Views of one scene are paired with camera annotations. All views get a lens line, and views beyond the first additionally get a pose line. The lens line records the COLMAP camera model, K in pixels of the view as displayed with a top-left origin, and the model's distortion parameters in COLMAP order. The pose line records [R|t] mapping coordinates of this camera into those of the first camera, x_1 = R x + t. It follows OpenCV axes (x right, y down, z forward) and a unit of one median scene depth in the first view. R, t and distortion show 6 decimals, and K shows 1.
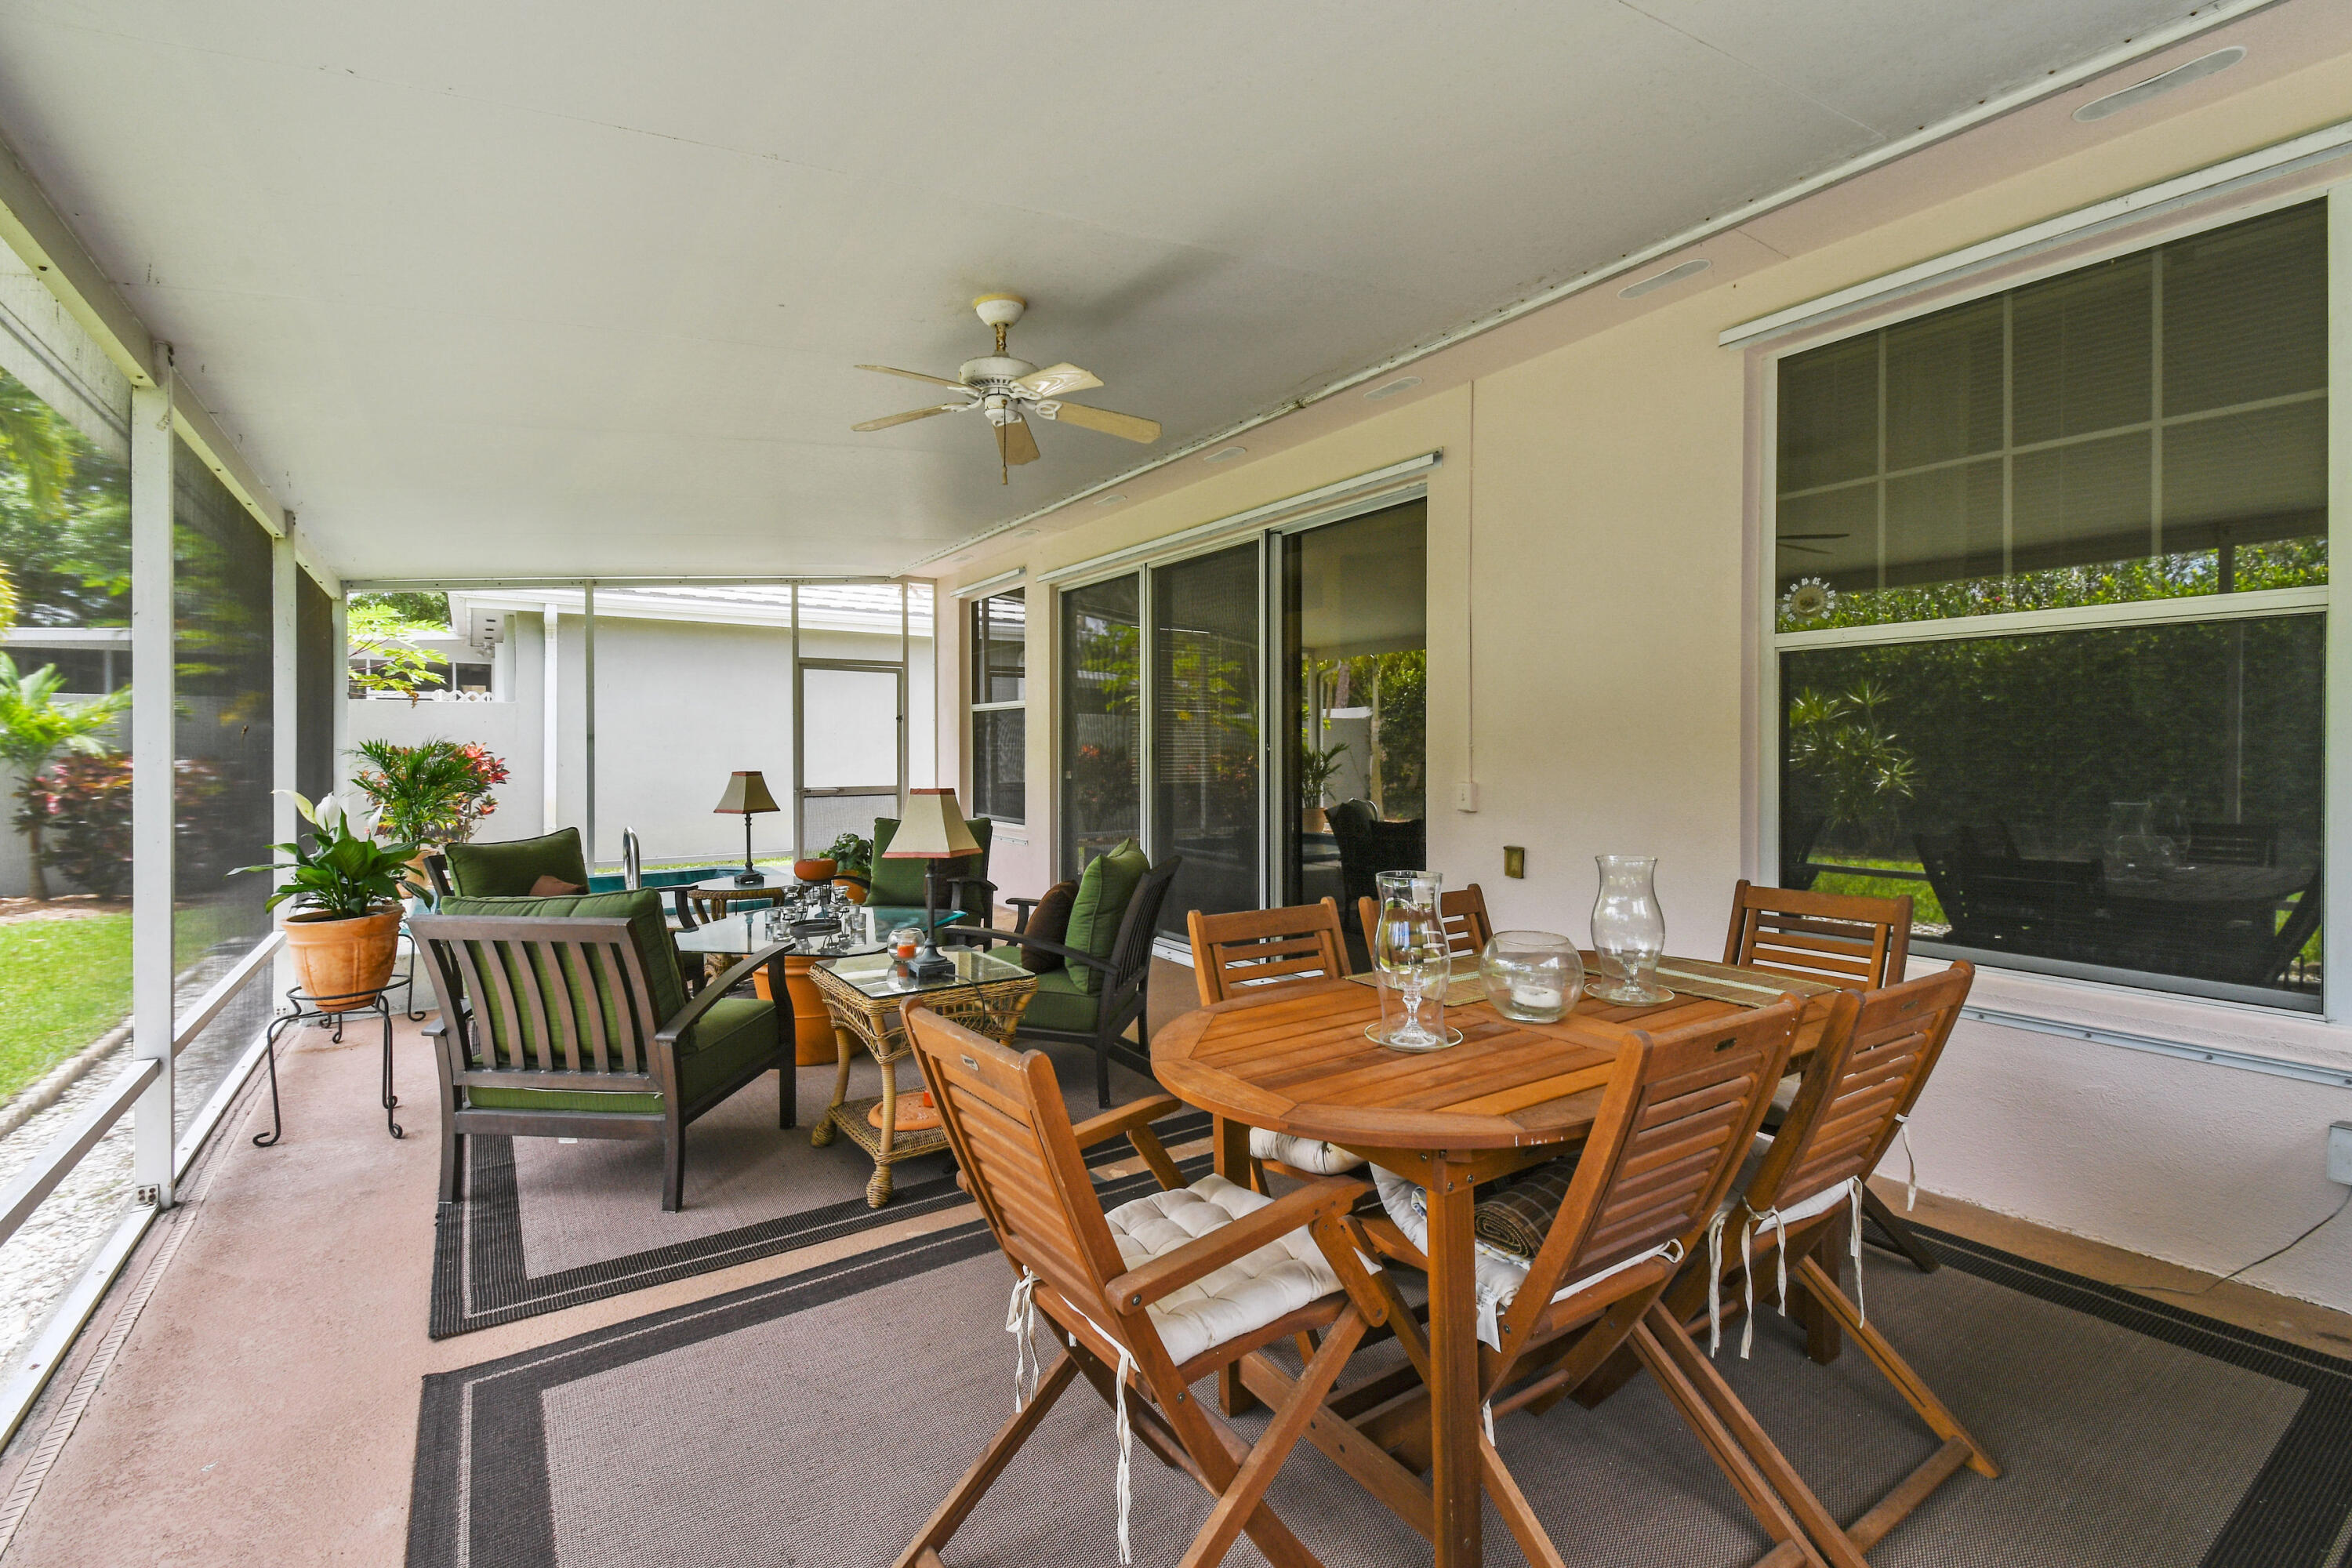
lens RADIAL K [[1056.5, 0, 1204.7], [0, 1056.5, 745.7], [0, 0, 1]] dist [0.023310, -0.006854]
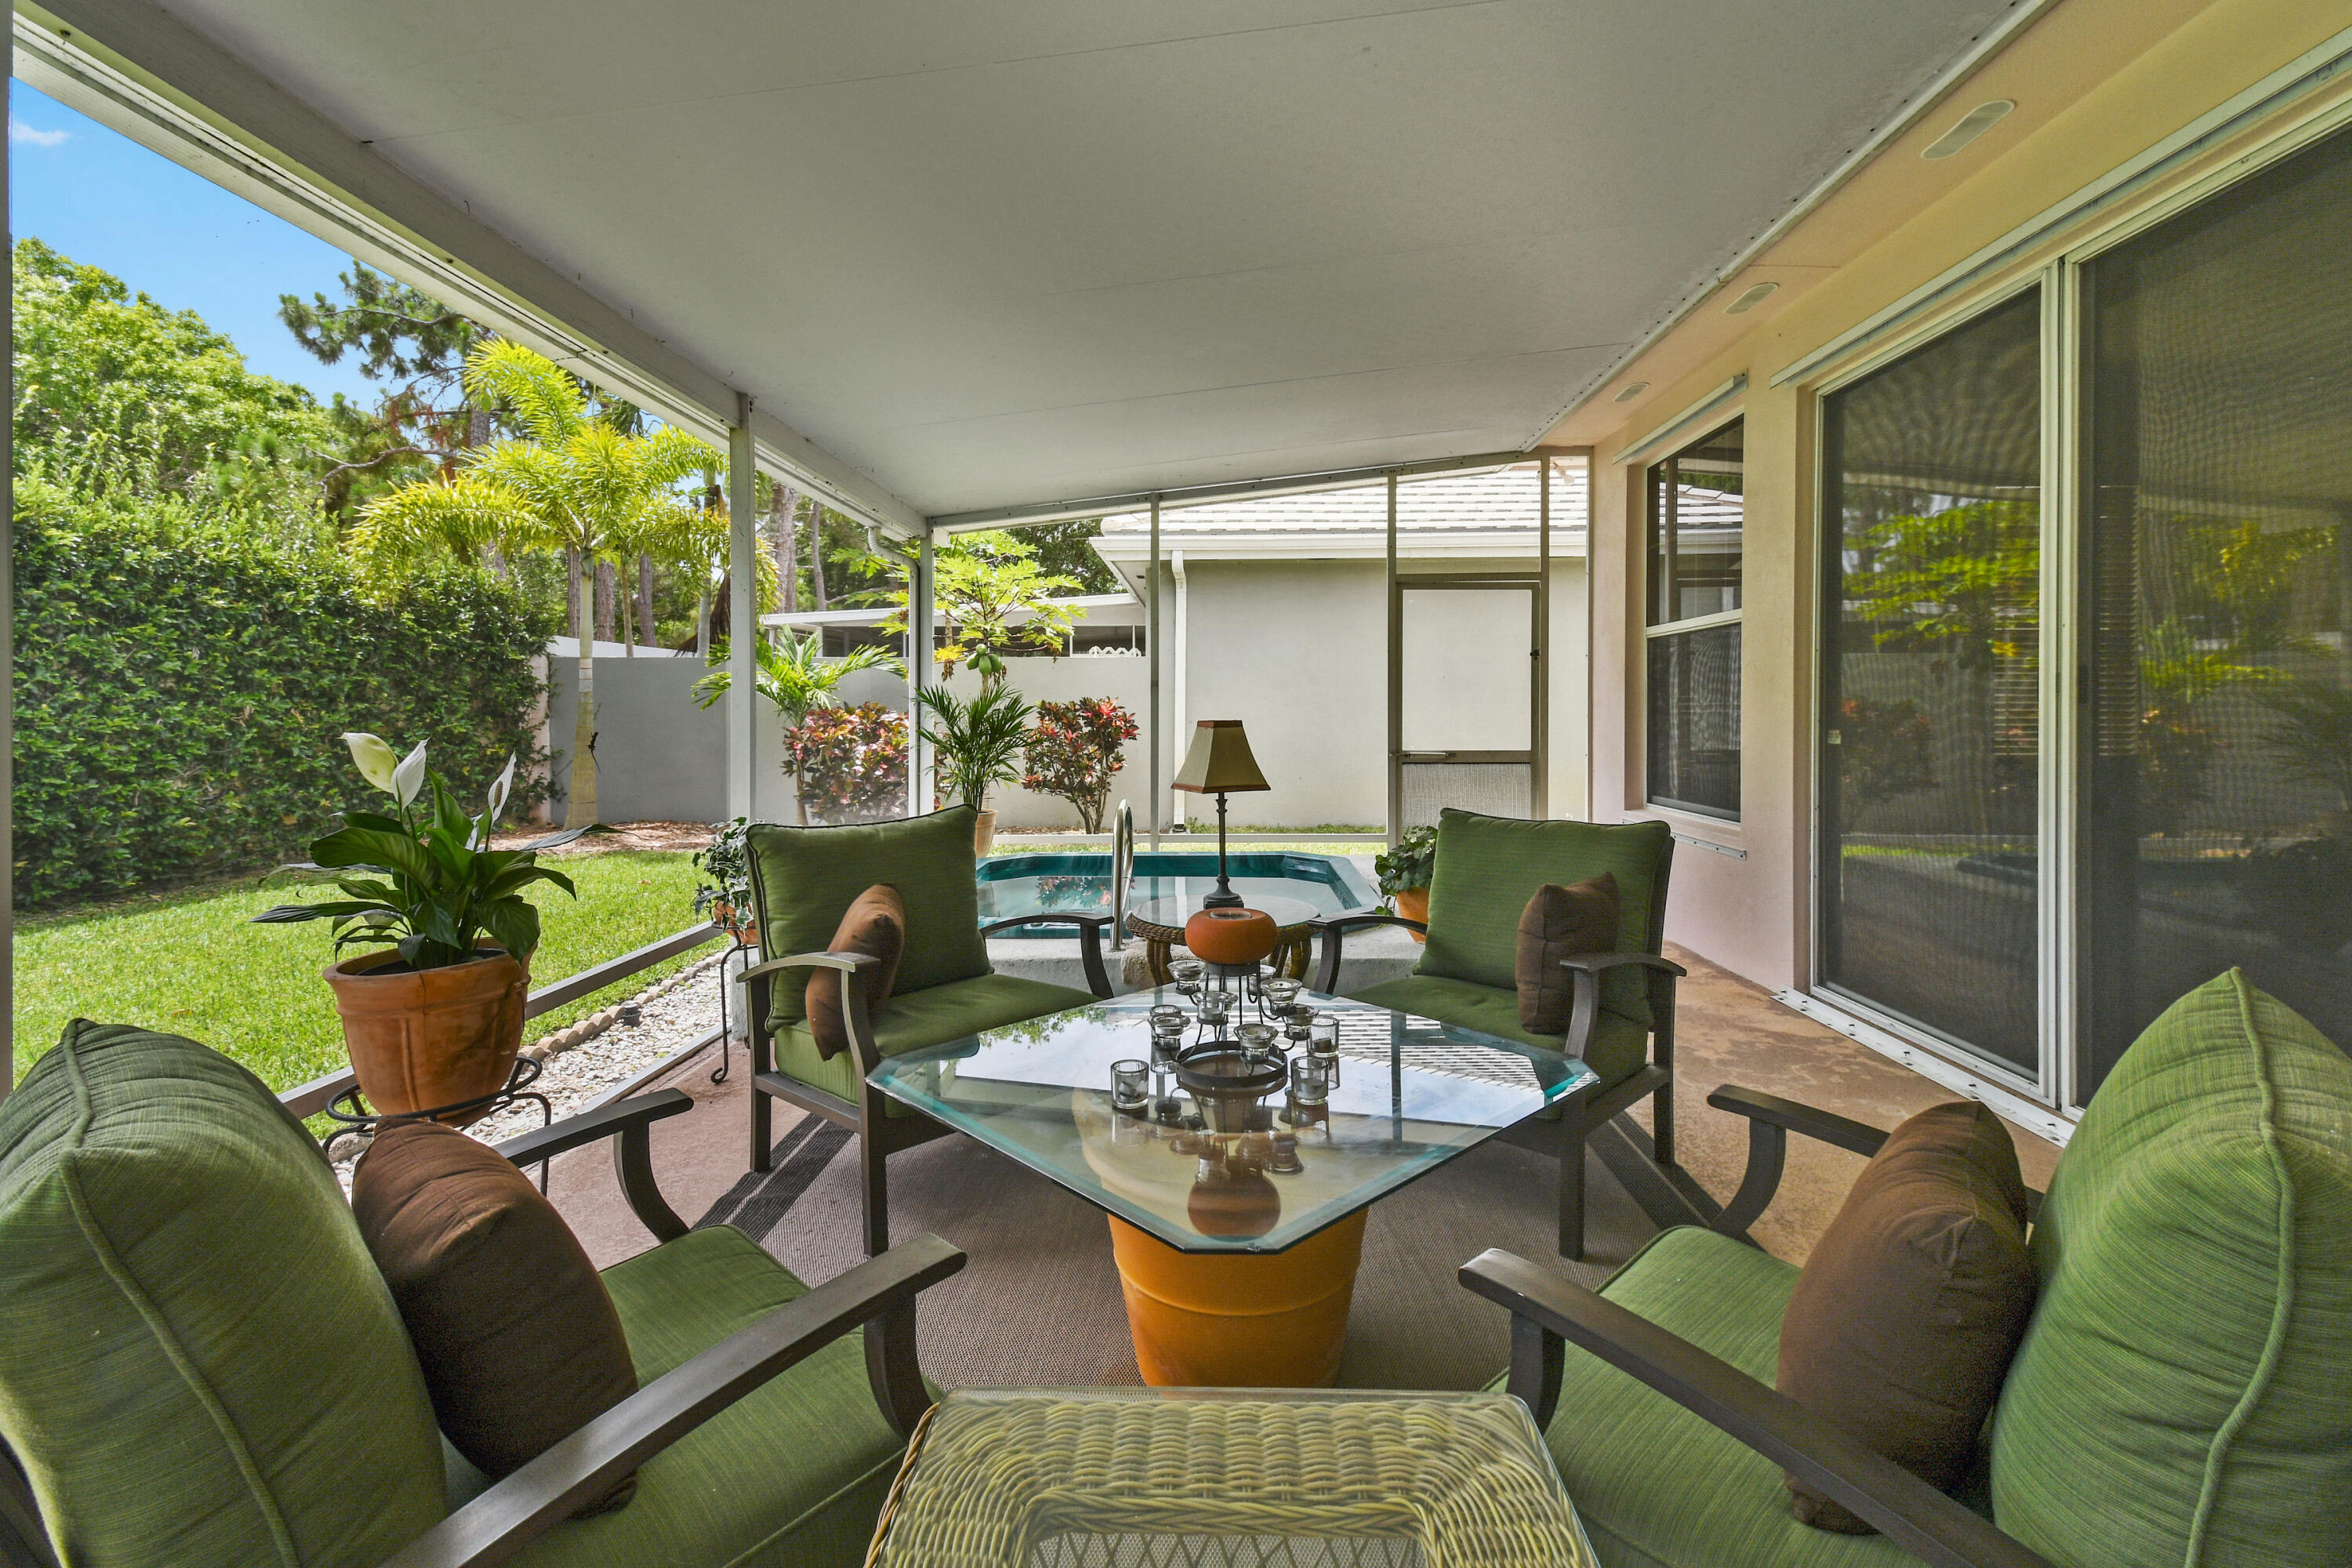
lens RADIAL K [[1056.5, 0, 1193.3], [0, 1056.5, 729.4], [0, 0, 1]] dist [0.023310, -0.006854]
pose [[0.807247, 0.009494, -0.590137, -0.061197], [0.000572, 0.999858, 0.016868, 0.011931], [0.590213, -0.013954, 0.807127, 0.316722]]
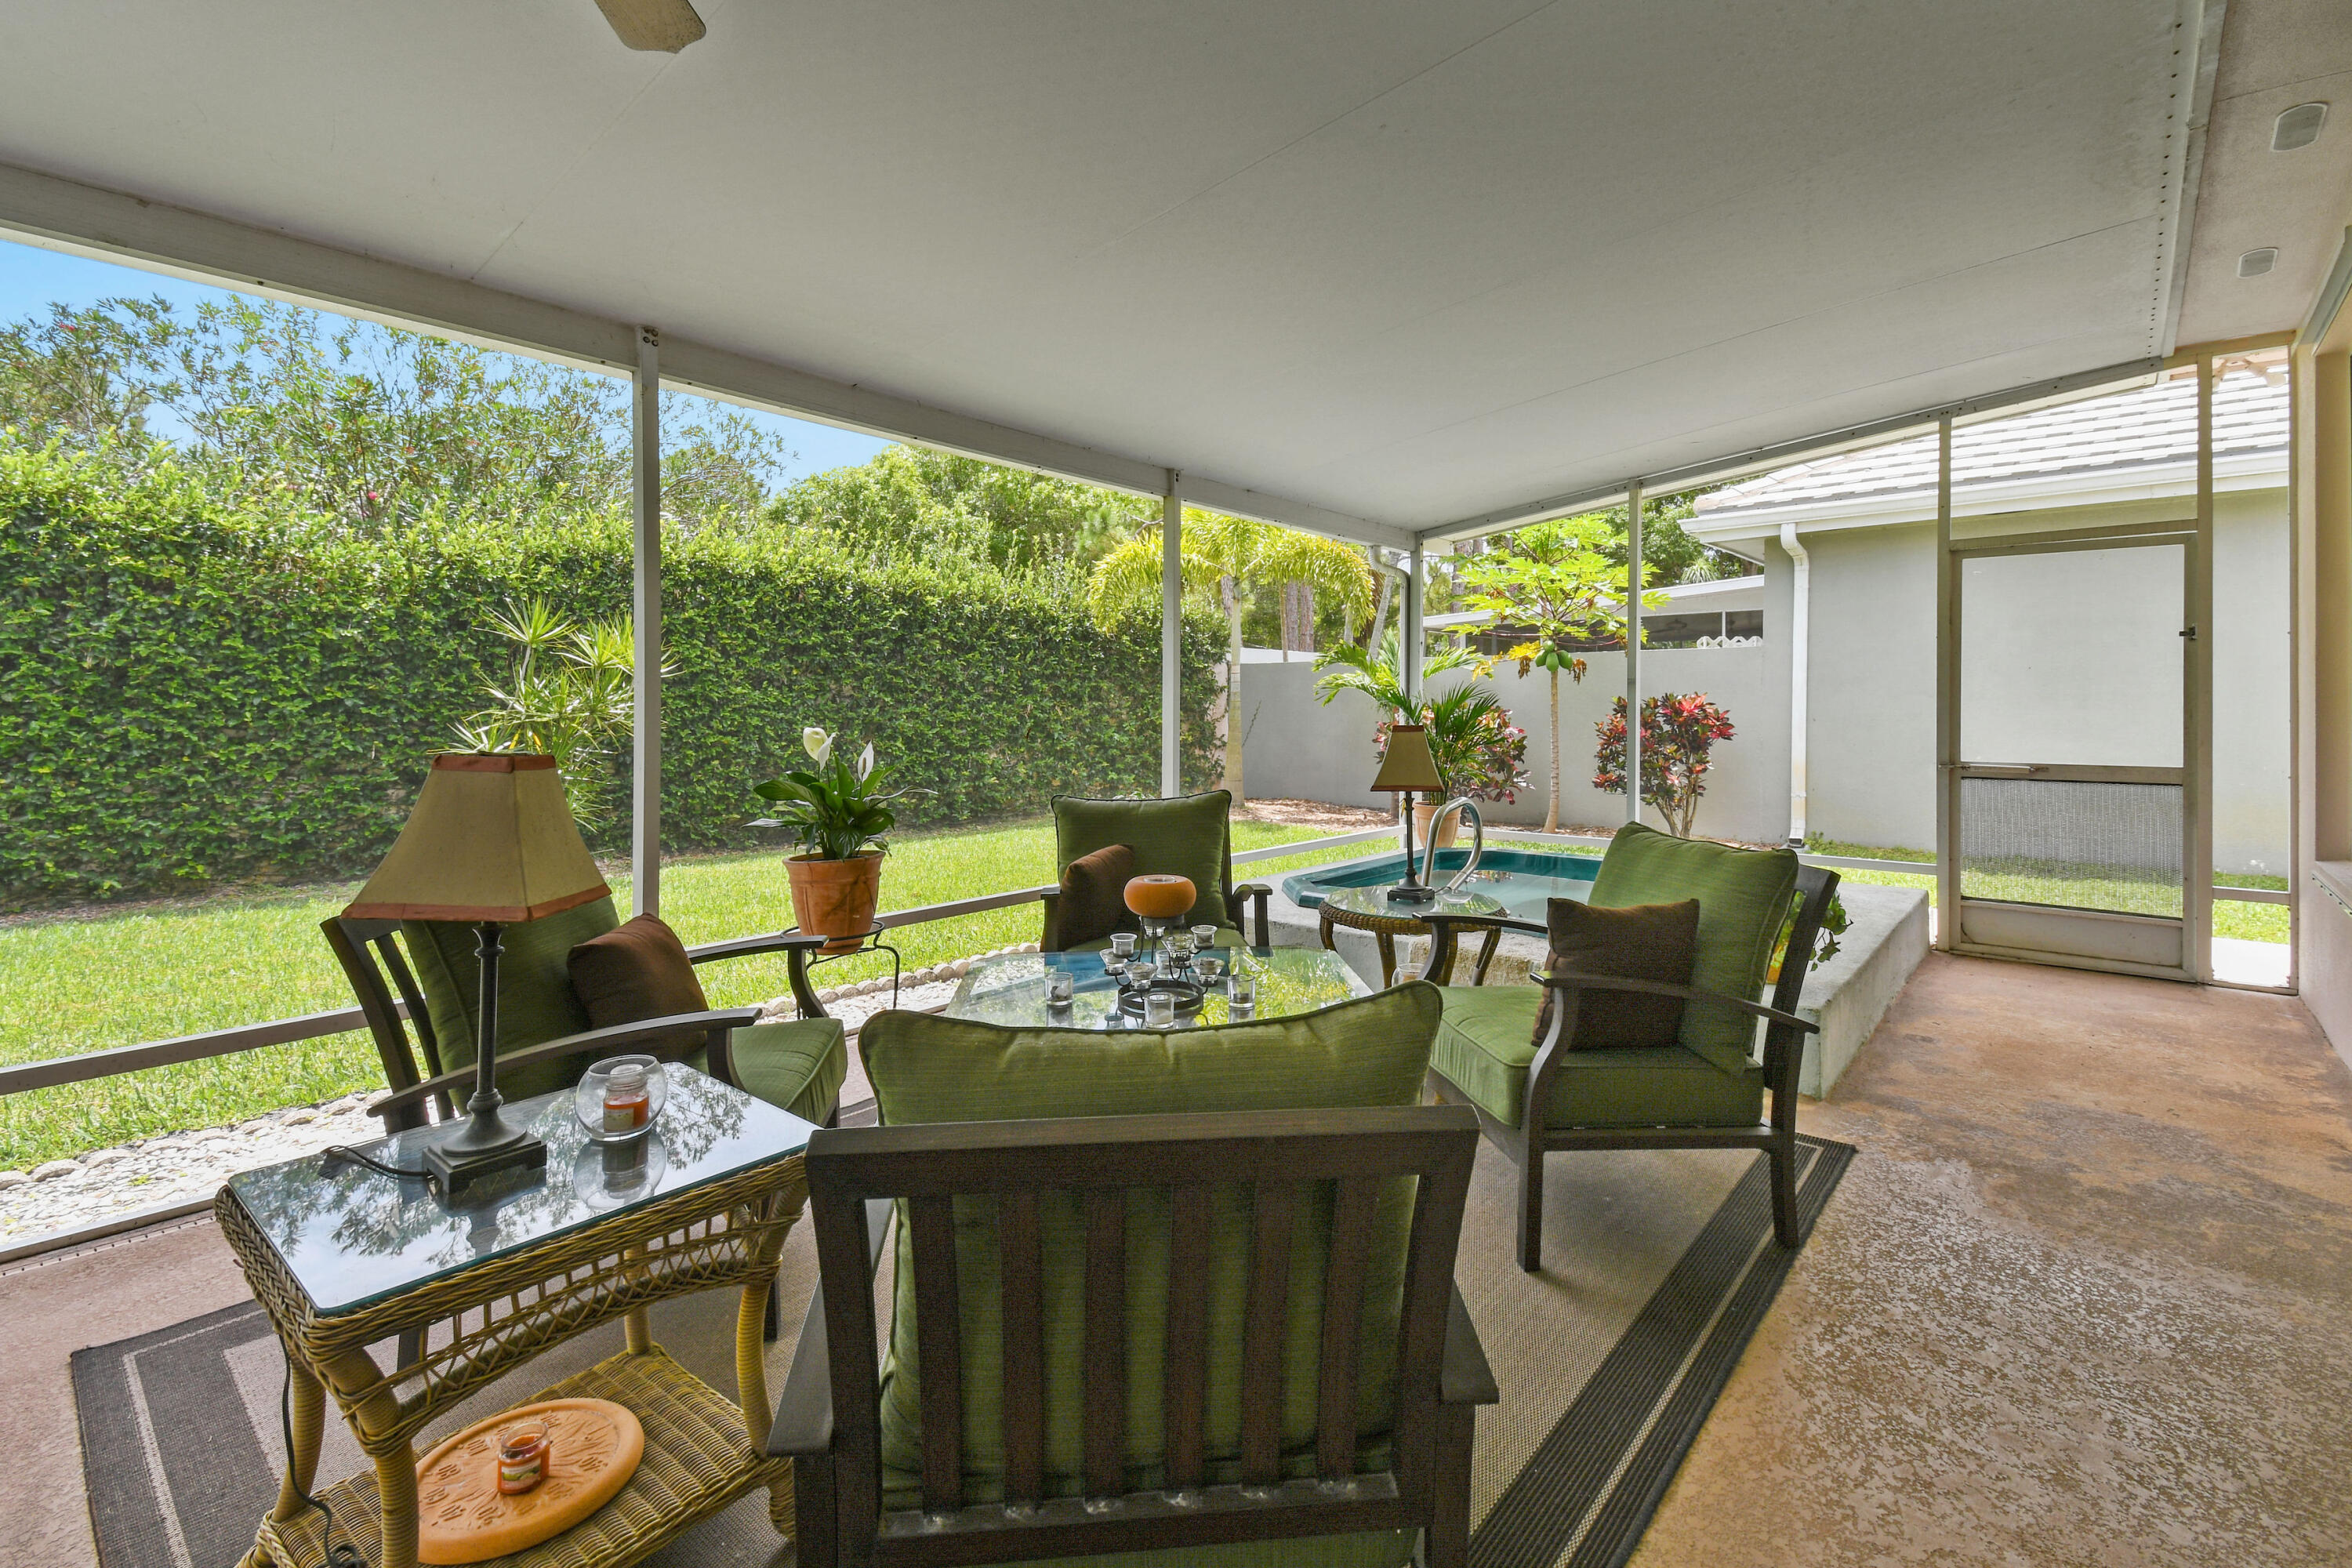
lens RADIAL K [[1056.5, 0, 1179.9], [0, 1056.5, 704.6], [0, 0, 1]] dist [0.023310, -0.006854]
pose [[0.244846, -0.000293, -0.969562, 0.087614], [0.000555, 1.000000, -0.000162, 0.007973], [0.969562, -0.000499, 0.244846, 0.432255]]
